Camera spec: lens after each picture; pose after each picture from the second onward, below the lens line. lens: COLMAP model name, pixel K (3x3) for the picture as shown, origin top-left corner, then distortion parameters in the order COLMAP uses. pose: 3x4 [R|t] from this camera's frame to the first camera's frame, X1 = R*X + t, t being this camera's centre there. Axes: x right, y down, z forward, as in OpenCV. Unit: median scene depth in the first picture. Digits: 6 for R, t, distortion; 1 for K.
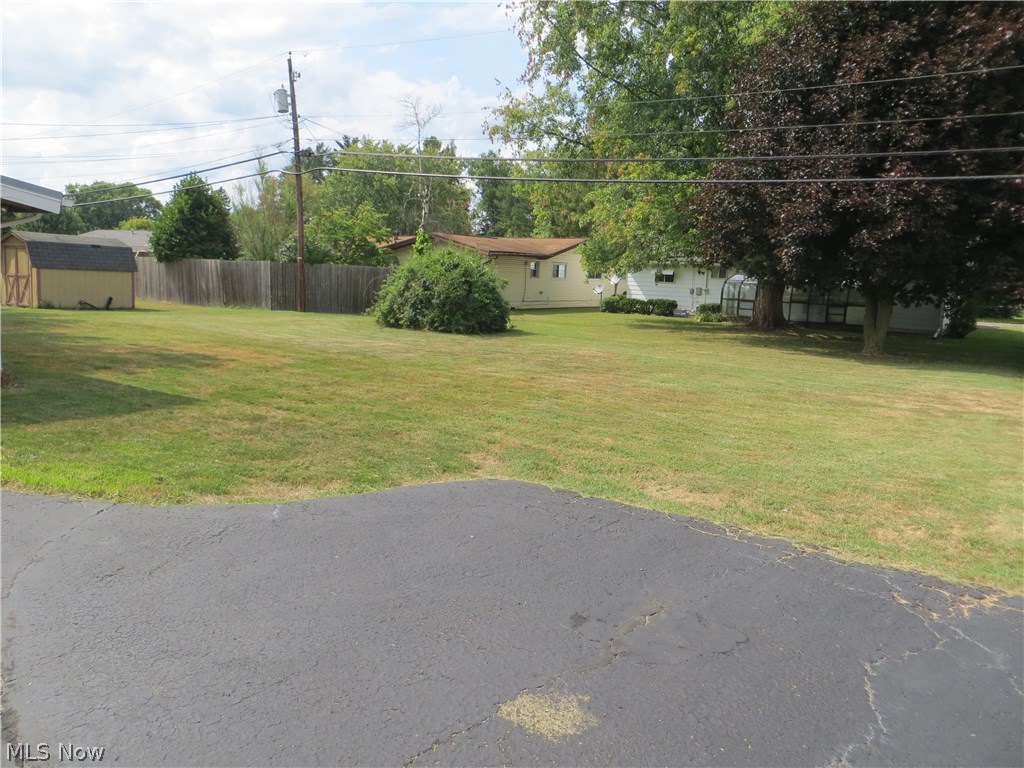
lens RADIAL K [[760.8, 0, 512.0], [0, 760.8, 384.0], [0, 0, 1]] dist [-0.010681, -0.002407]
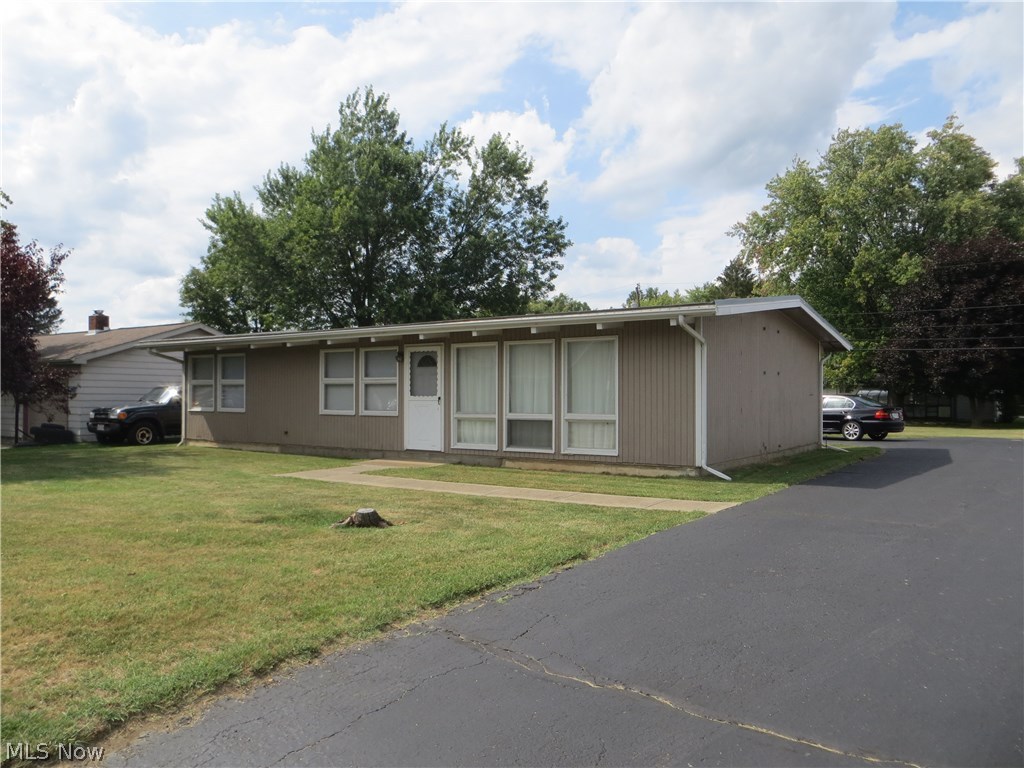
lens RADIAL K [[760.8, 0, 512.0], [0, 760.8, 384.0], [0, 0, 1]] dist [-0.010681, -0.002407]
pose [[0.999204, -0.039122, -0.007828, -0.878117], [0.037358, 0.986303, -0.160656, 0.148010], [0.014006, 0.160236, 0.986979, -1.214297]]
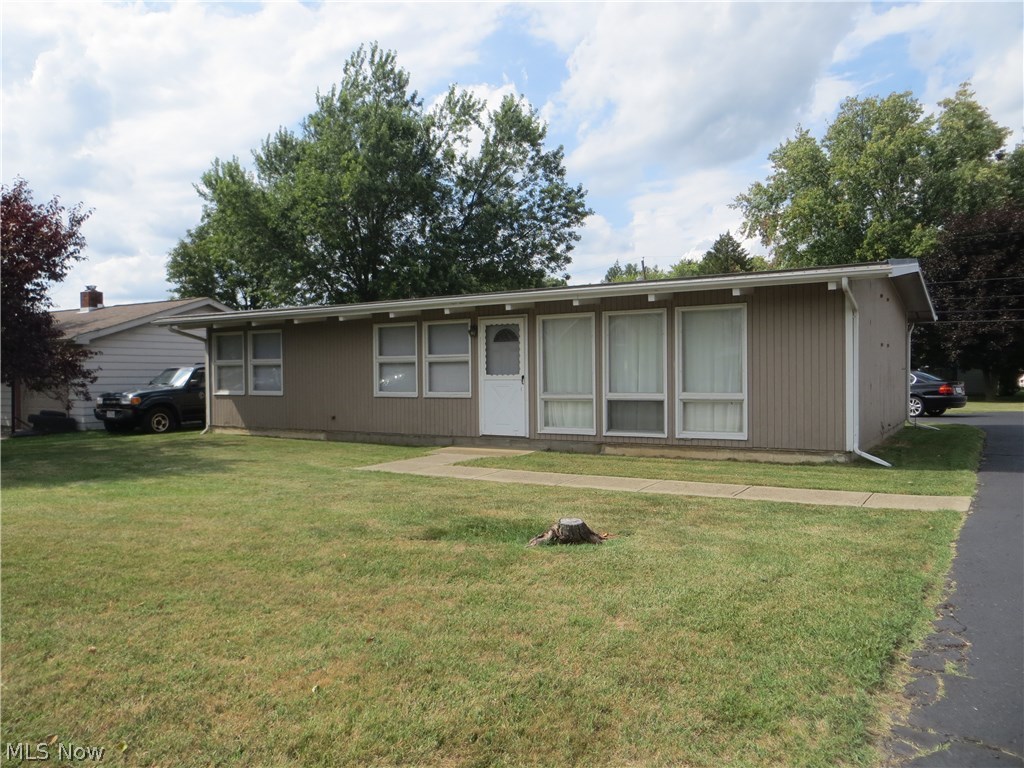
lens RADIAL K [[758.0, 0, 508.5], [0, 758.0, 385.2], [0, 0, 1]] dist [-0.025770, 0.005353]
pose [[0.998143, -0.051039, 0.033254, -1.016611], [0.054932, 0.990097, -0.129190, 0.126294], [-0.026331, 0.130777, 0.991062, -1.105147]]
